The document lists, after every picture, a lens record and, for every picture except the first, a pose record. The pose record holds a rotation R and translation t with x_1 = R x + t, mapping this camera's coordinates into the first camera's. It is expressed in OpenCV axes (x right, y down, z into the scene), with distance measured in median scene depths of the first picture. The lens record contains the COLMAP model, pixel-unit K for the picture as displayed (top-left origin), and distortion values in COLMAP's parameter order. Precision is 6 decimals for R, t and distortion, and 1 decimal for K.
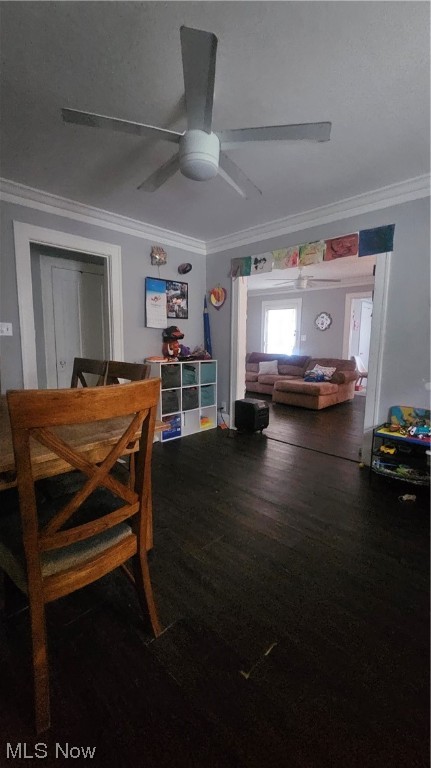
lens RADIAL K [[313.5, 0, 215.5], [0, 313.5, 384.0], [0, 0, 1]] dist [-0.000355, -0.000040]
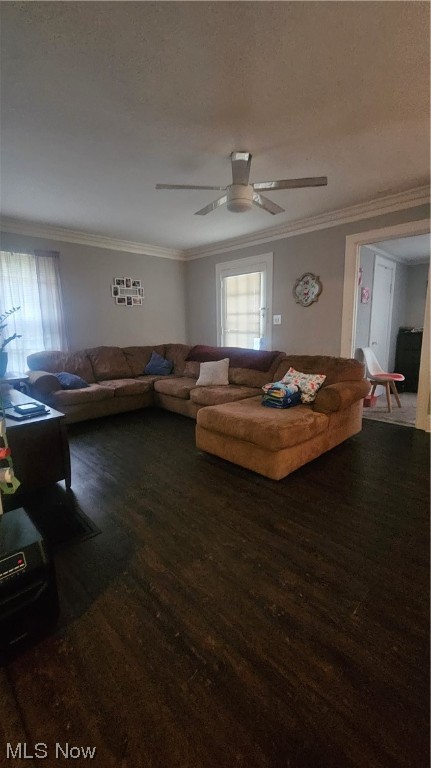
lens RADIAL K [[313.5, 0, 215.5], [0, 313.5, 384.0], [0, 0, 1]] dist [-0.000355, -0.000040]
pose [[0.999458, -0.020975, -0.025380, 0.196289], [0.022088, 0.998770, 0.044400, -0.059068], [0.024418, -0.044936, 0.998691, 0.435575]]
